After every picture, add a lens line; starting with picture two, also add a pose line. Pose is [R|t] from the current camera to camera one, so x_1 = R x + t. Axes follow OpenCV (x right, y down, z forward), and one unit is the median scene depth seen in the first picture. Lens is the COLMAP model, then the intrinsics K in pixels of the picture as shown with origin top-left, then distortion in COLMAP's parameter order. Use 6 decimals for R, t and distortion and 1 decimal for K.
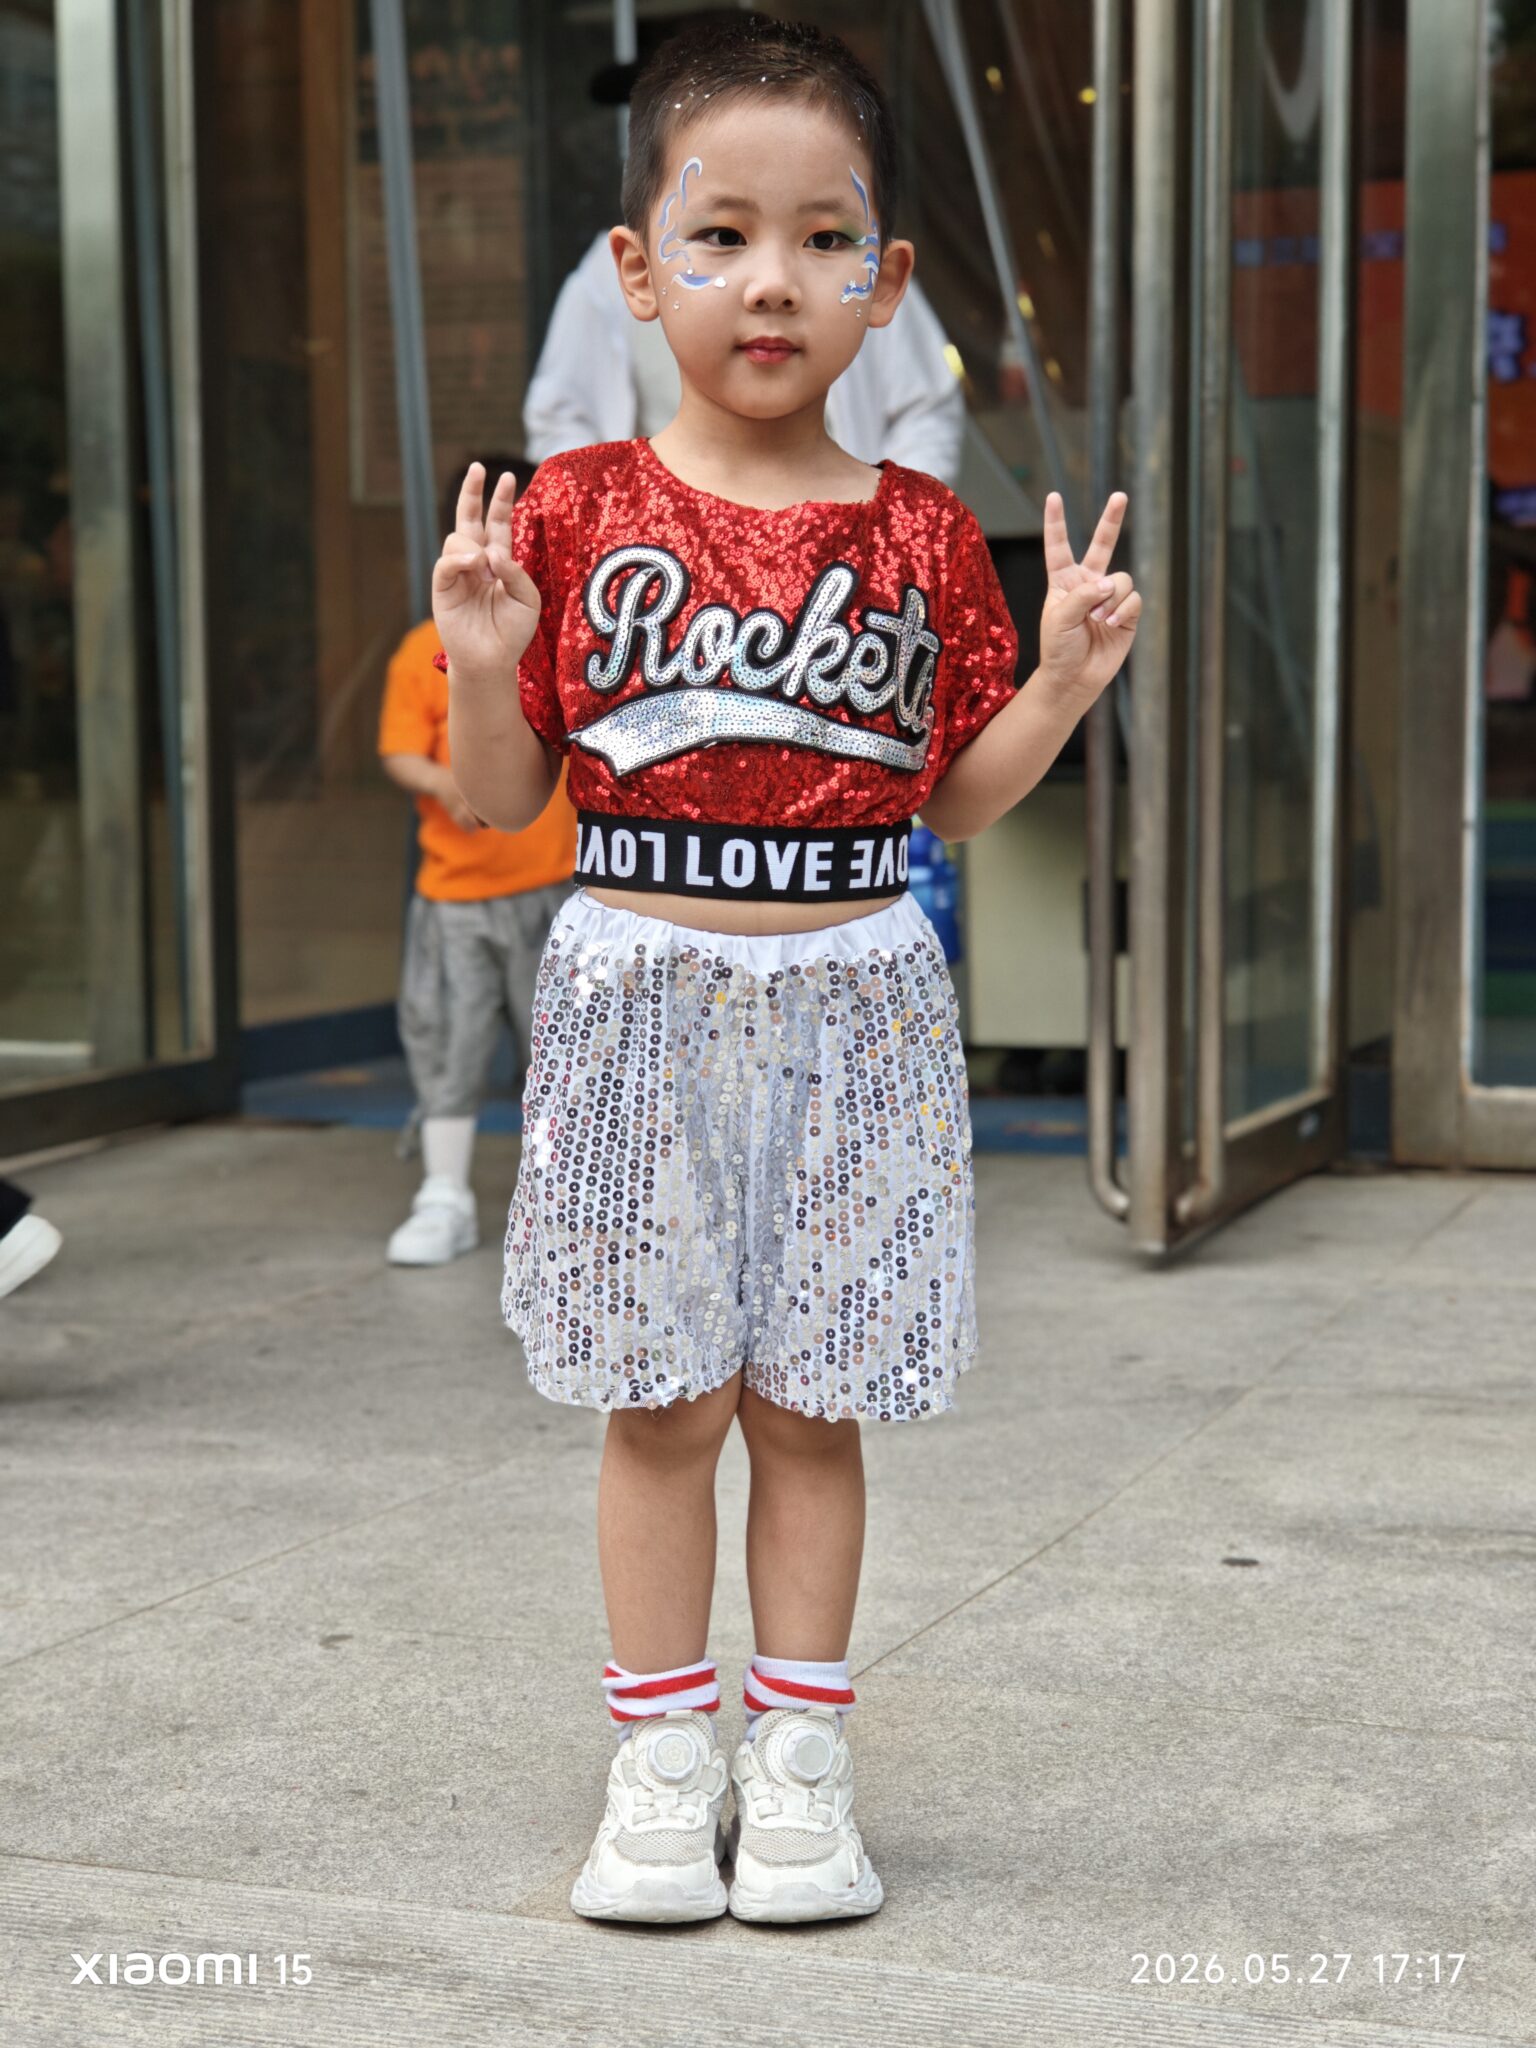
lens RADIAL K [[3446.5, 0, 768.0], [0, 3446.5, 1024.0], [0, 0, 1]] dist [0.340979, -1.337645]
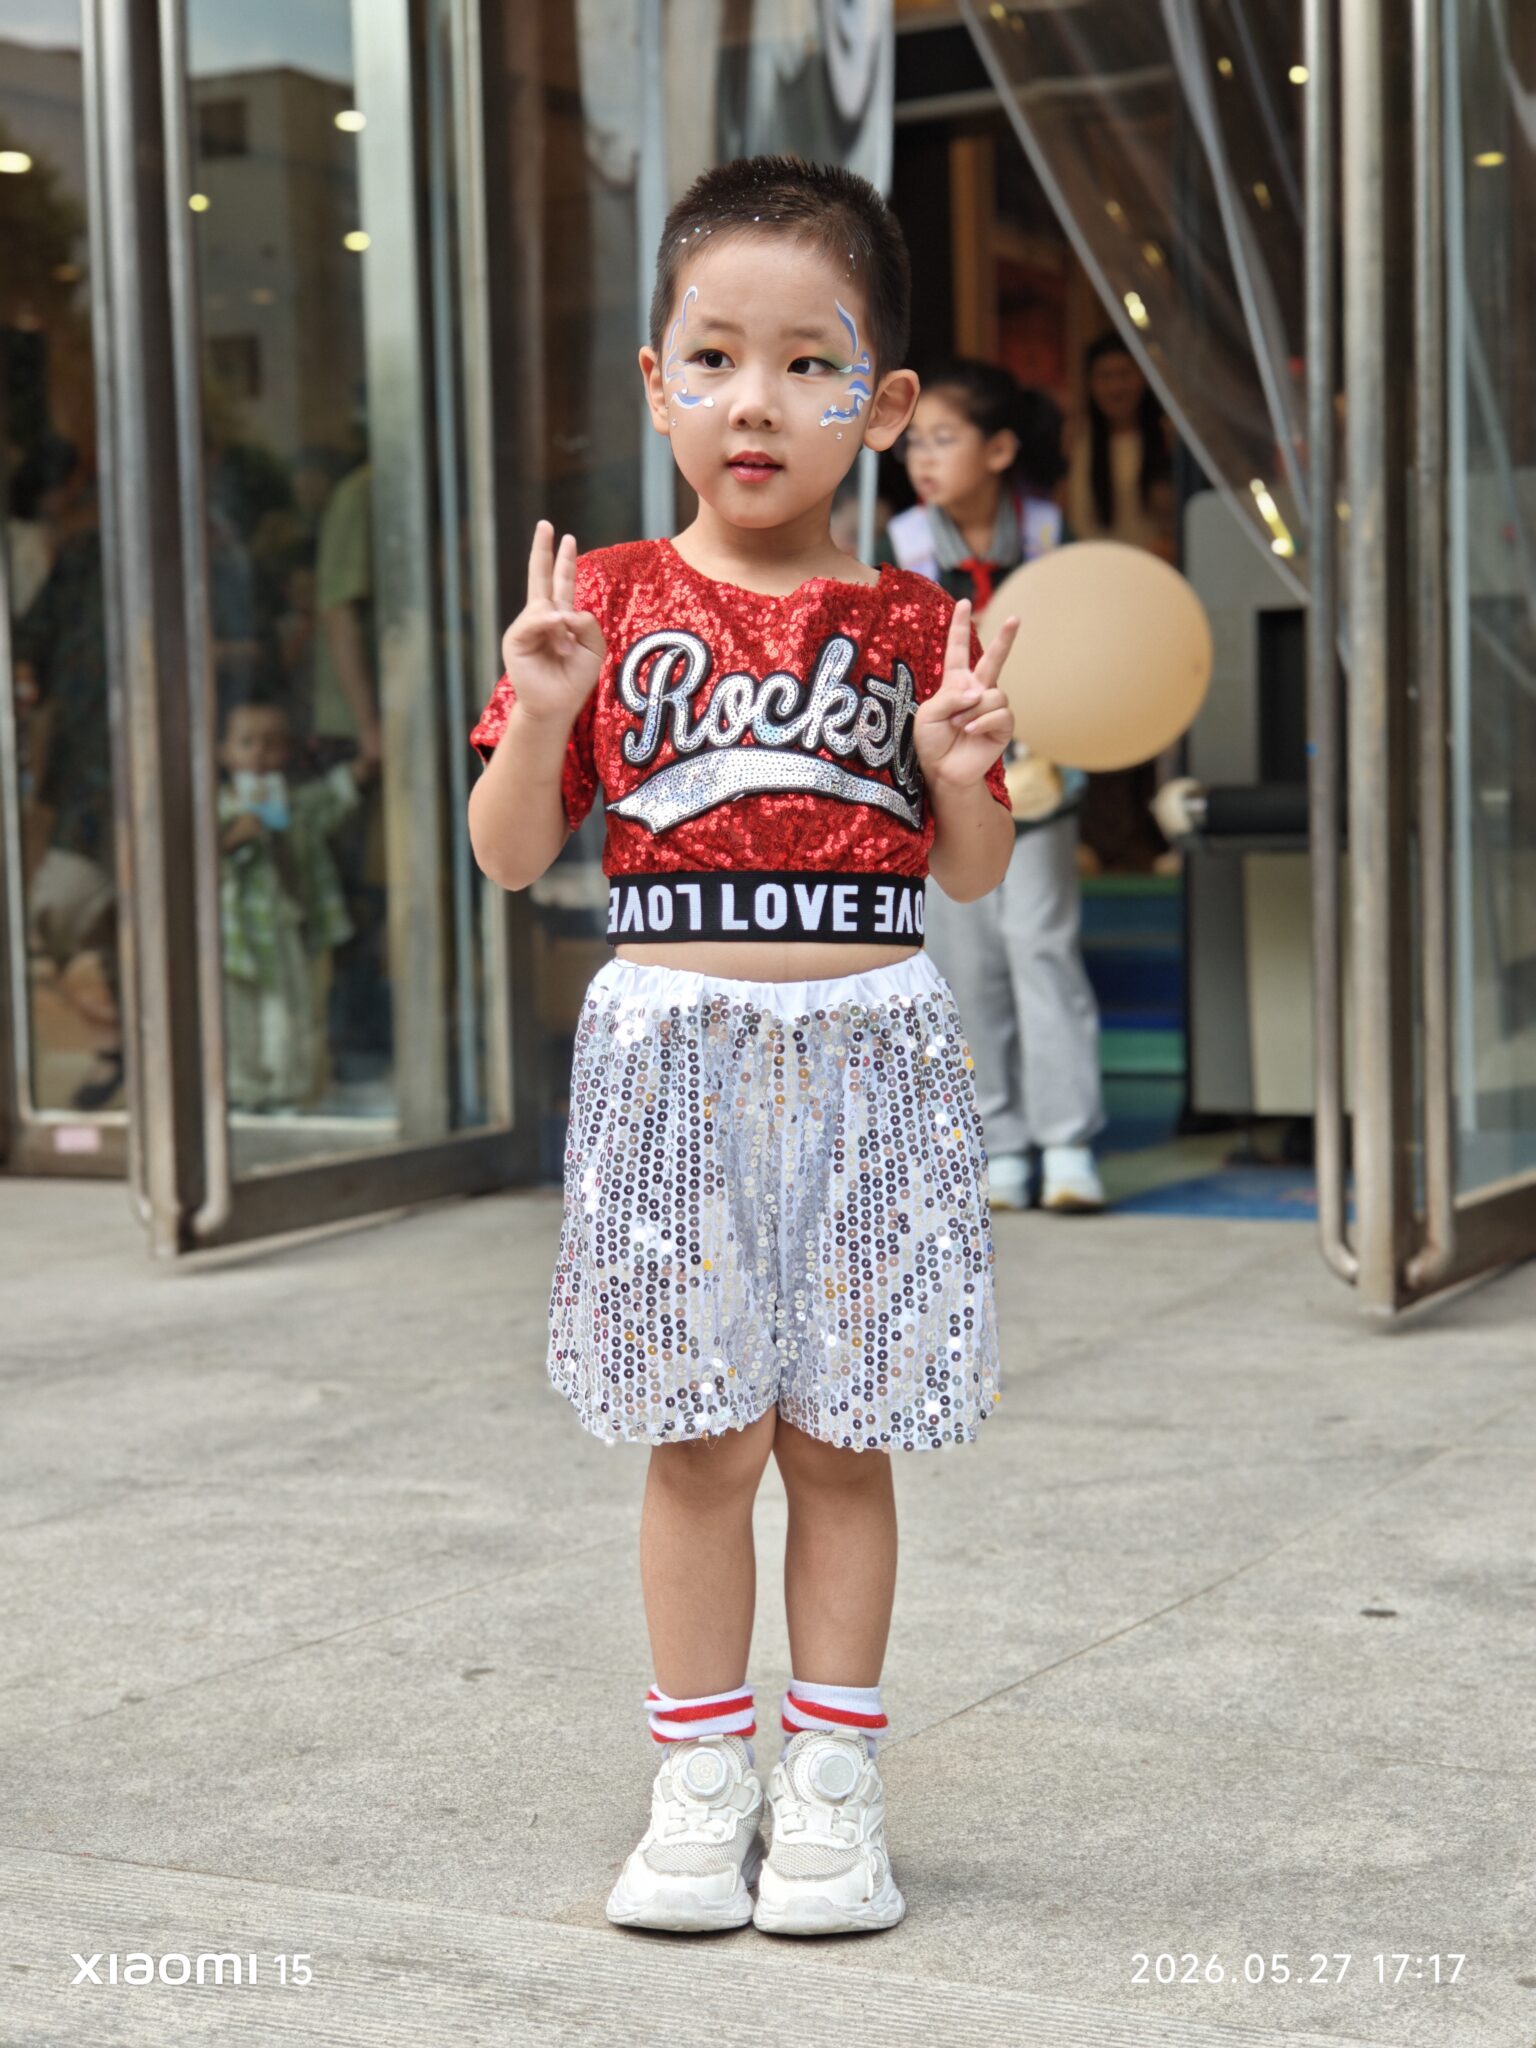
lens RADIAL K [[3446.5, 0, 768.0], [0, 3446.5, 1024.0], [0, 0, 1]] dist [0.340979, -1.337645]
pose [[0.992176, -0.010970, -0.124366, 0.108445], [0.007938, 0.999660, -0.024847, 0.009205], [0.124596, 0.023666, 0.991925, -0.038678]]
